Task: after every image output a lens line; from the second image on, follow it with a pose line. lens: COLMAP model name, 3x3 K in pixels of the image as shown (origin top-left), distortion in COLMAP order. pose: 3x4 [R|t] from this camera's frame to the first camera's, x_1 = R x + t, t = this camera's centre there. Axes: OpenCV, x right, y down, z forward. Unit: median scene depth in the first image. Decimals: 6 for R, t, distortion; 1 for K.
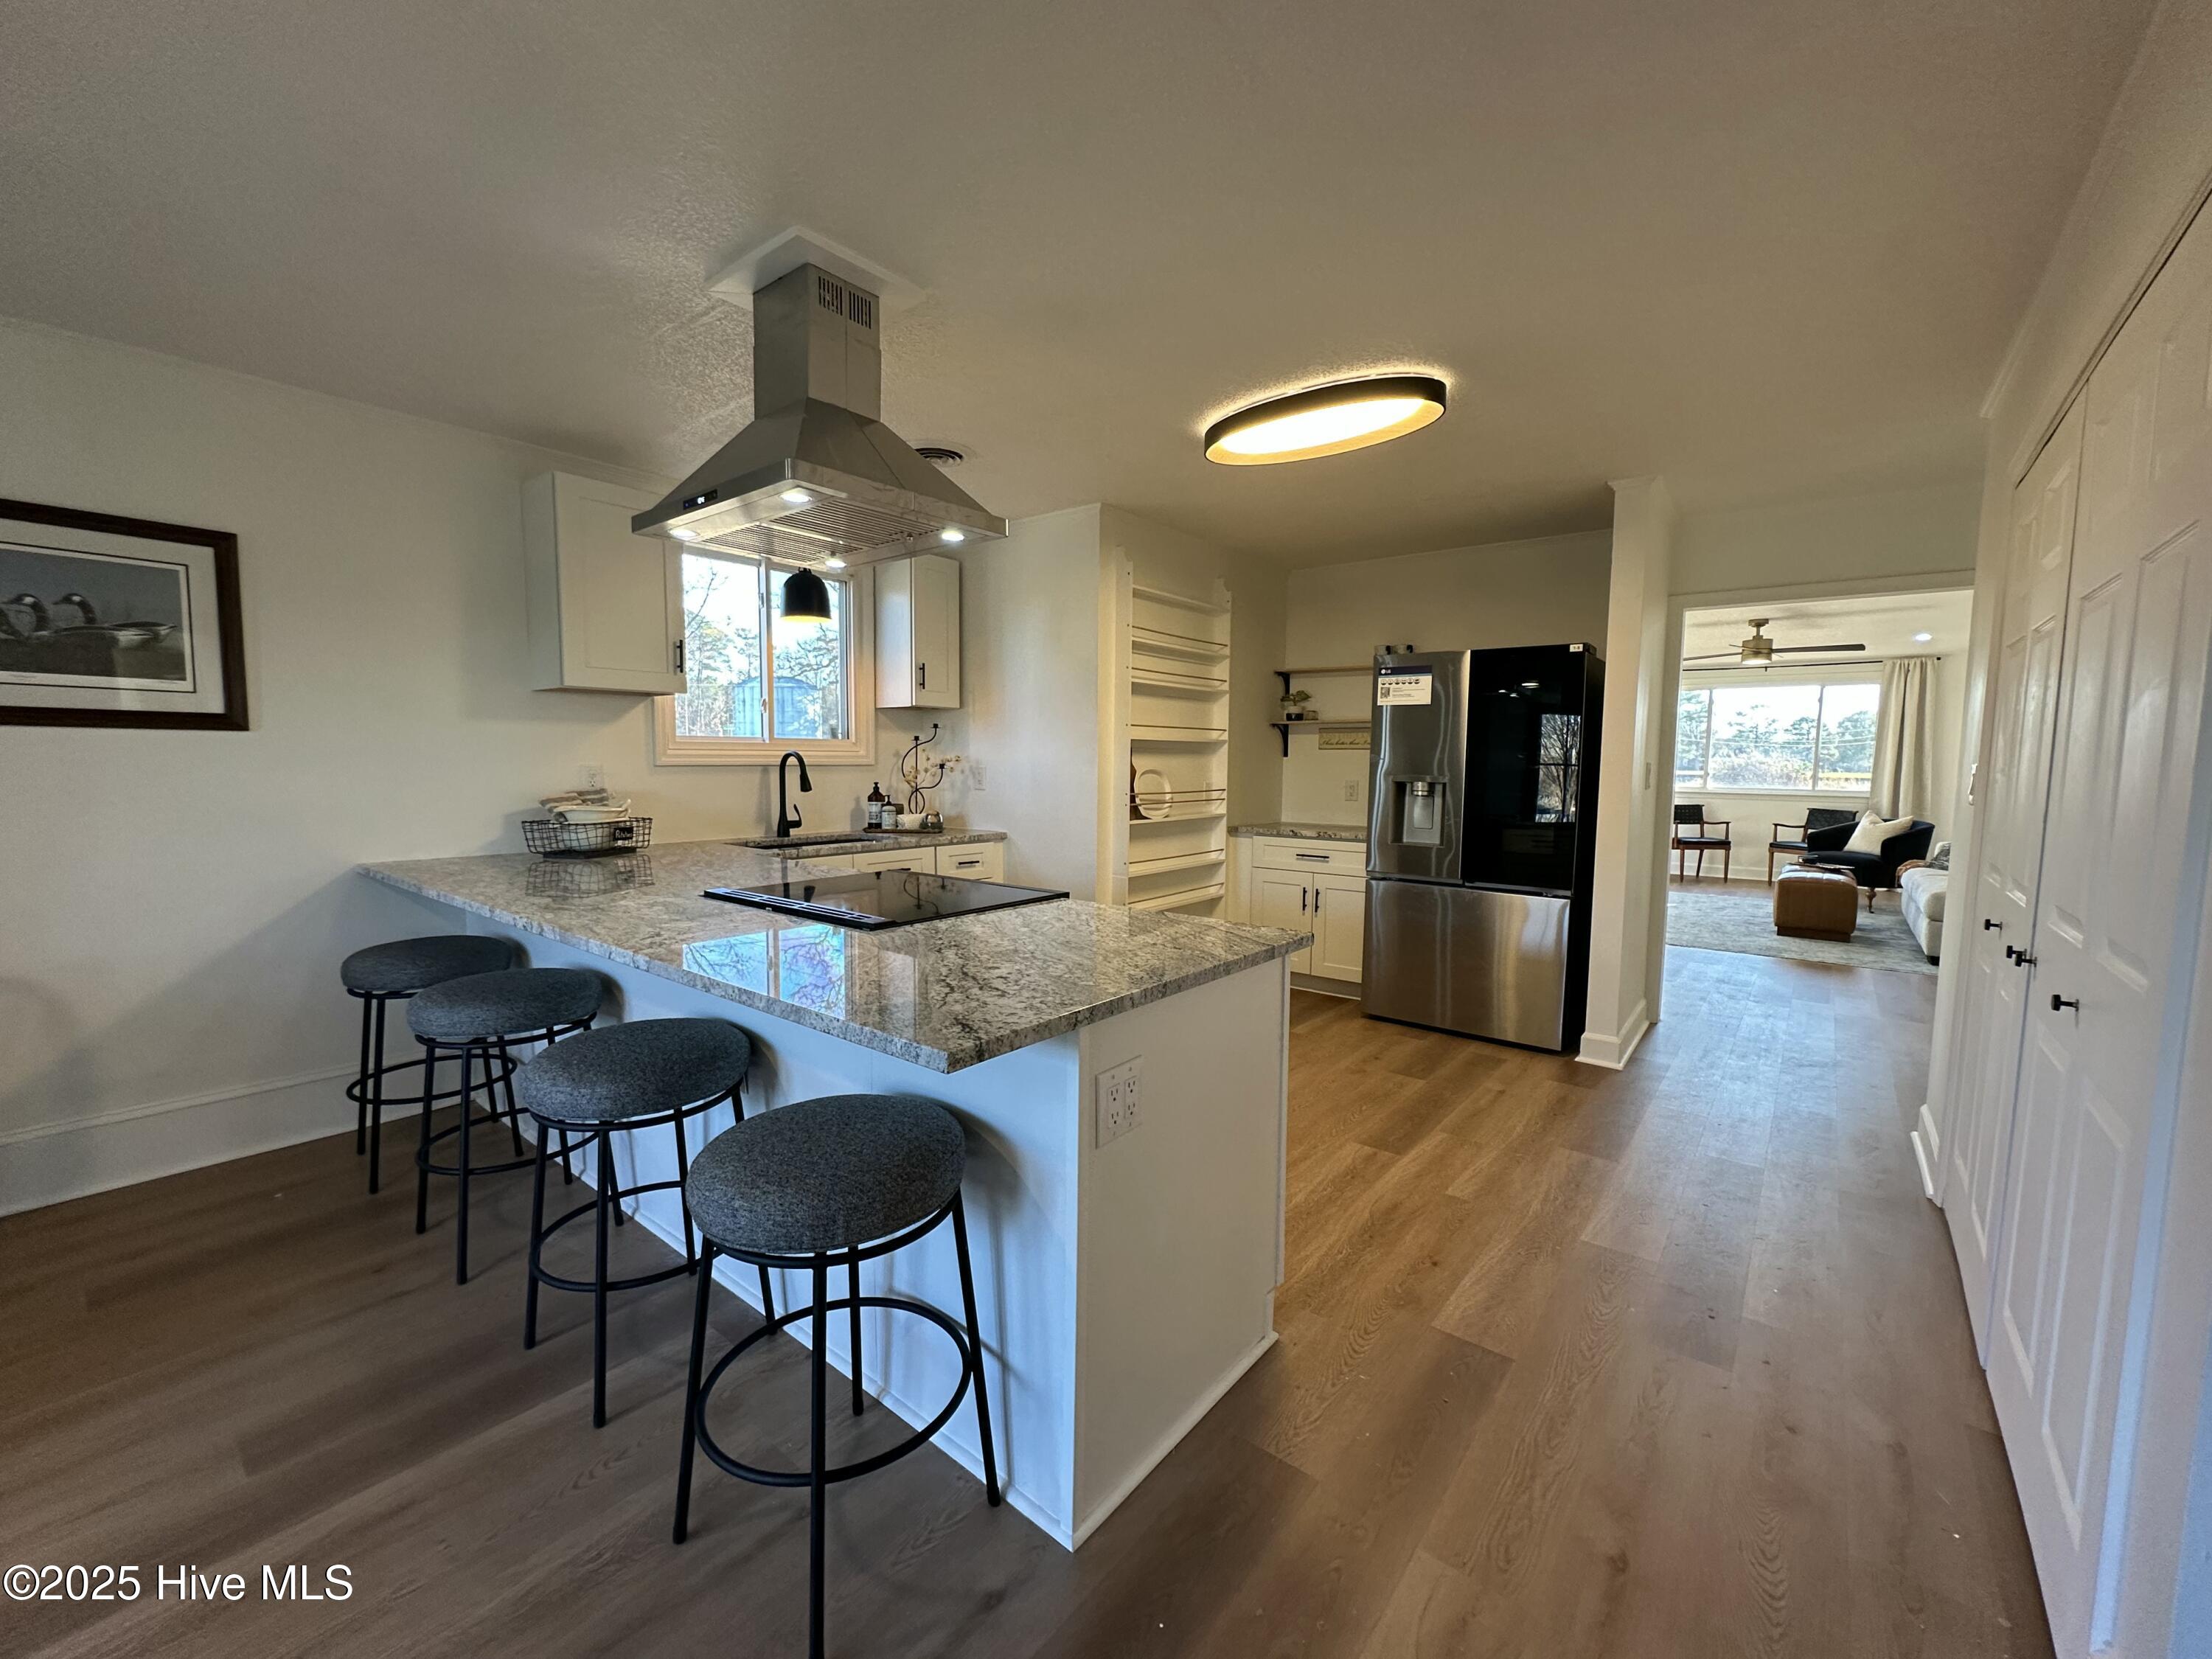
lens RADIAL K [[886.7, 0, 1106.5], [0, 886.7, 837.8], [0, 0, 1]] dist [-0.001742, 0.000414]
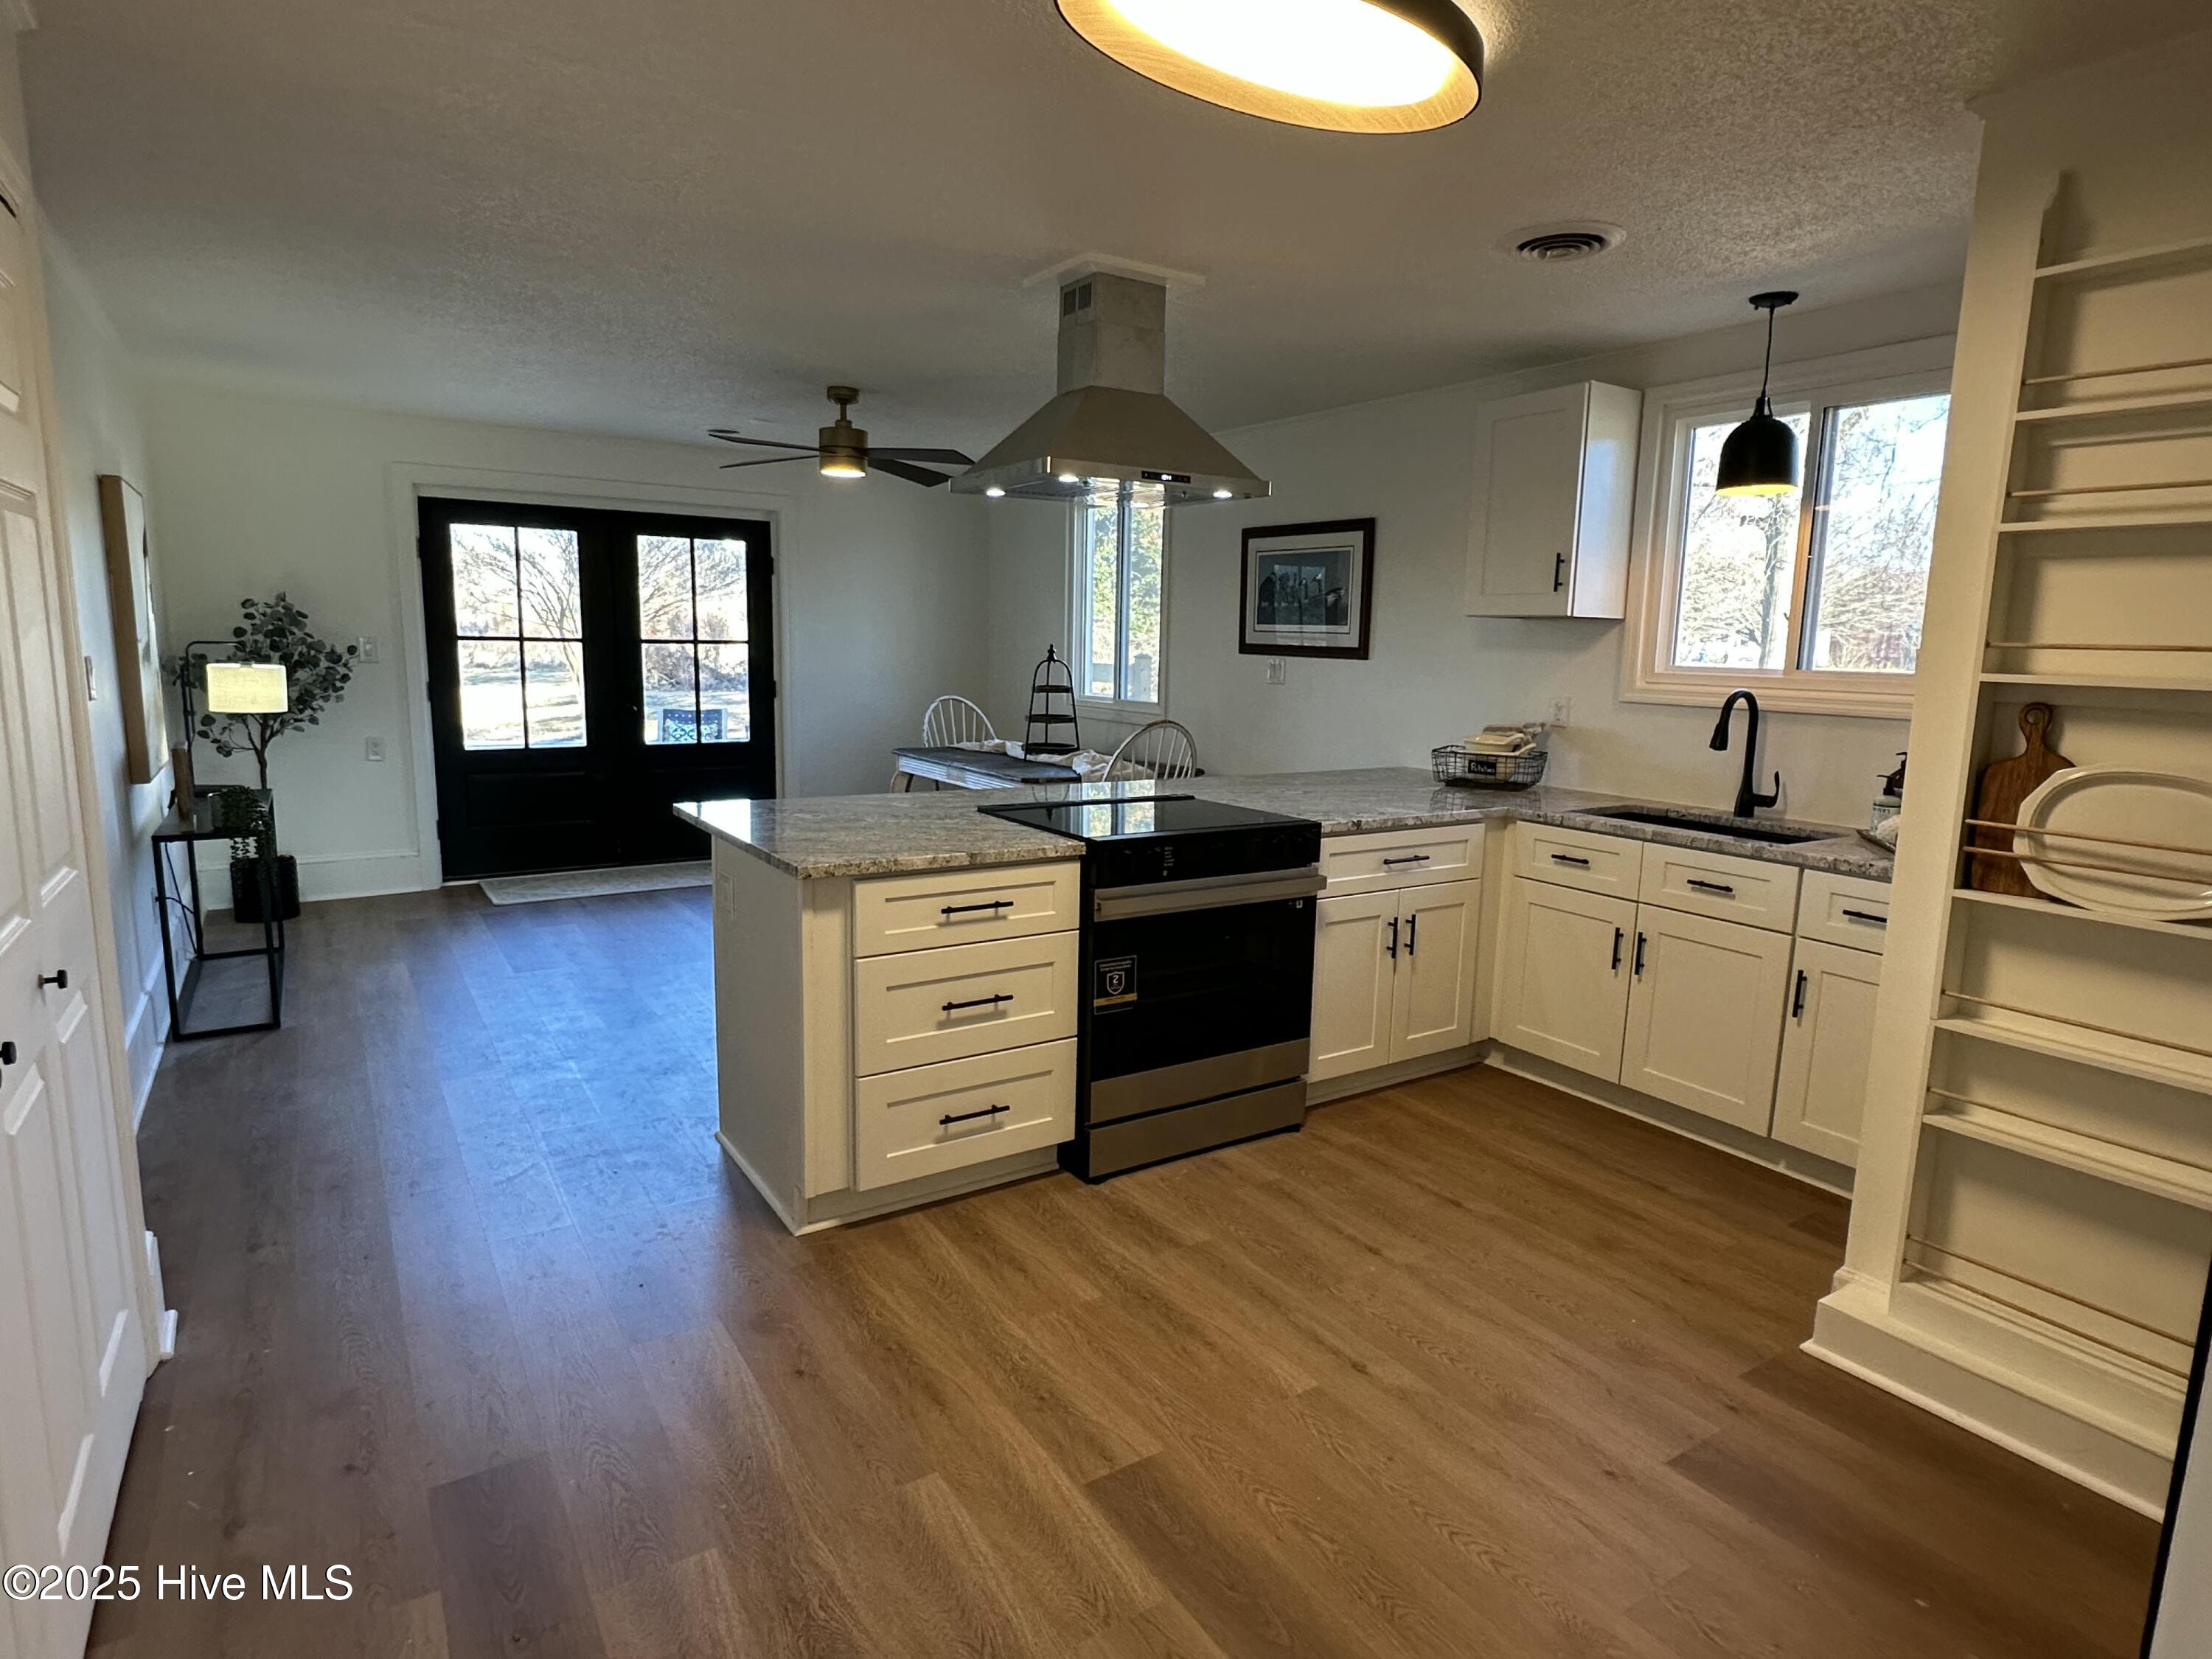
lens RADIAL K [[1207.3, 0, 1106.0], [0, 1207.3, 829.5], [0, 0, 1]] dist [0.002166, 0.000389]
pose [[-0.305912, 0.133043, -0.942718, 0.771589], [-0.113614, 0.978011, 0.174891, -0.114539], [0.945257, 0.160607, -0.284069, 0.944235]]
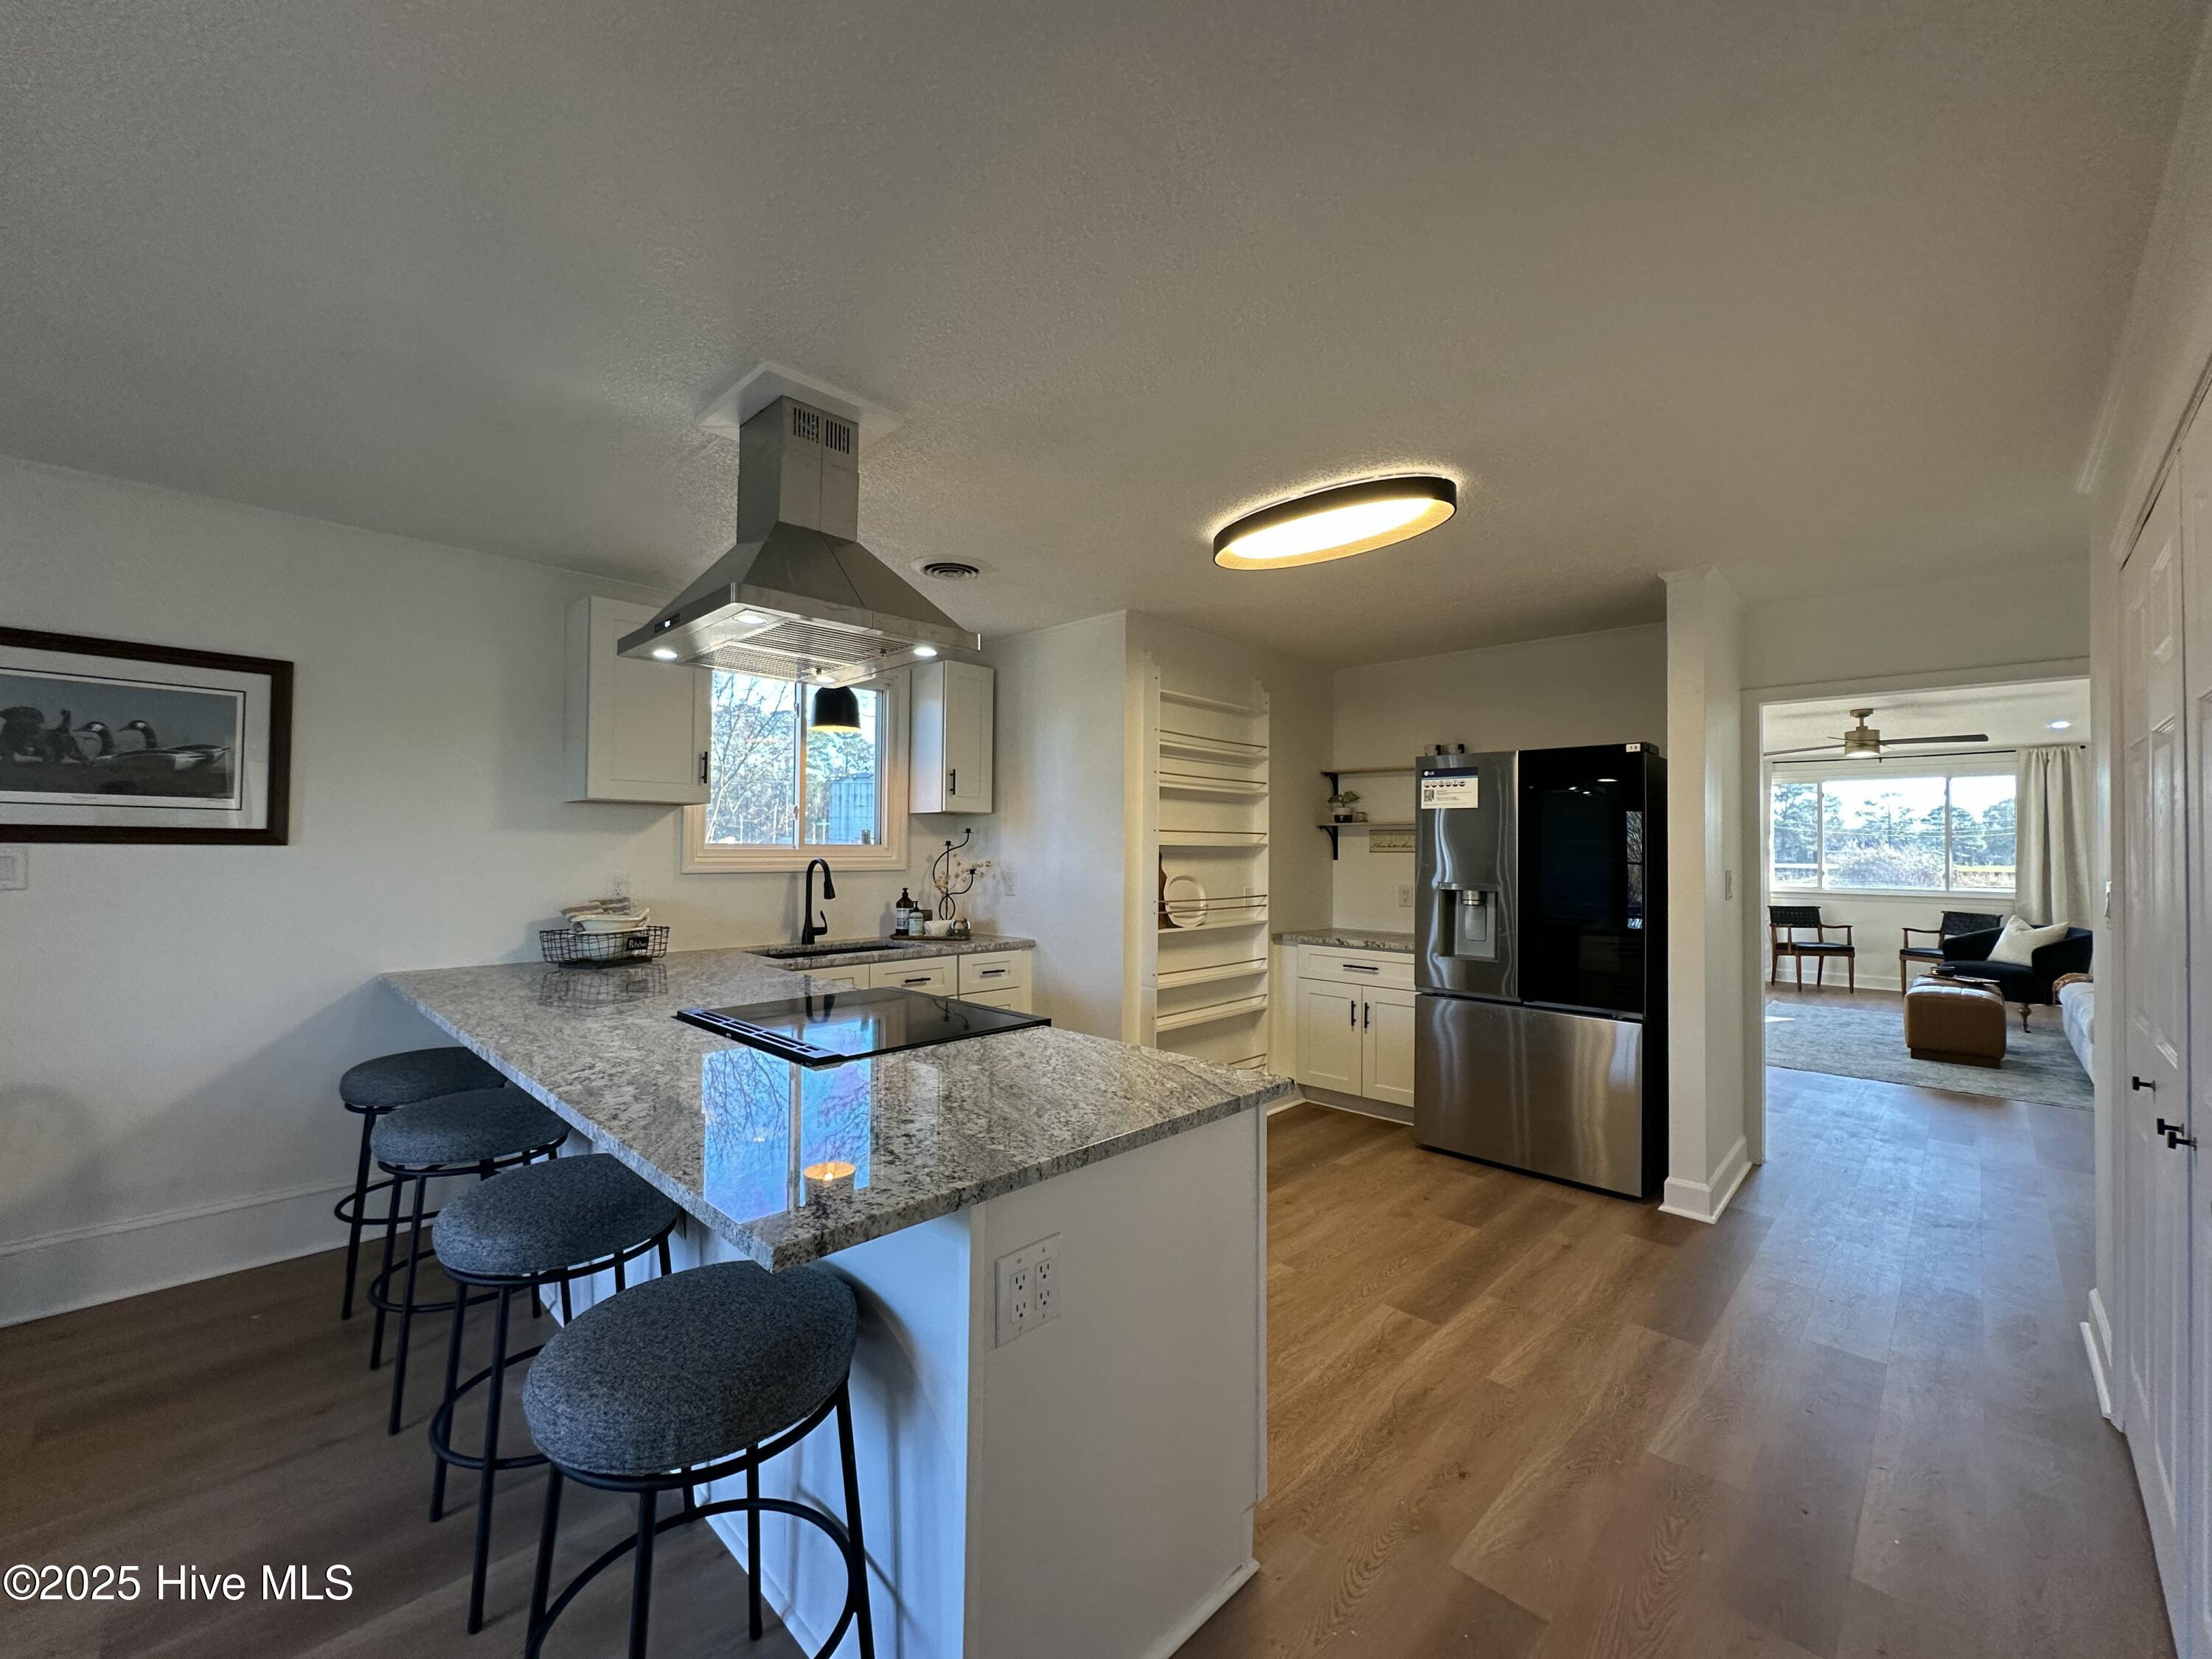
lens RADIAL K [[886.7, 0, 1106.5], [0, 886.7, 837.8], [0, 0, 1]] dist [-0.001742, 0.000414]
pose [[0.995546, -0.002746, -0.094237, 0.072826], [-0.007079, 0.994576, -0.103773, -0.021939], [0.094011, 0.103978, 0.990127, 0.043425]]
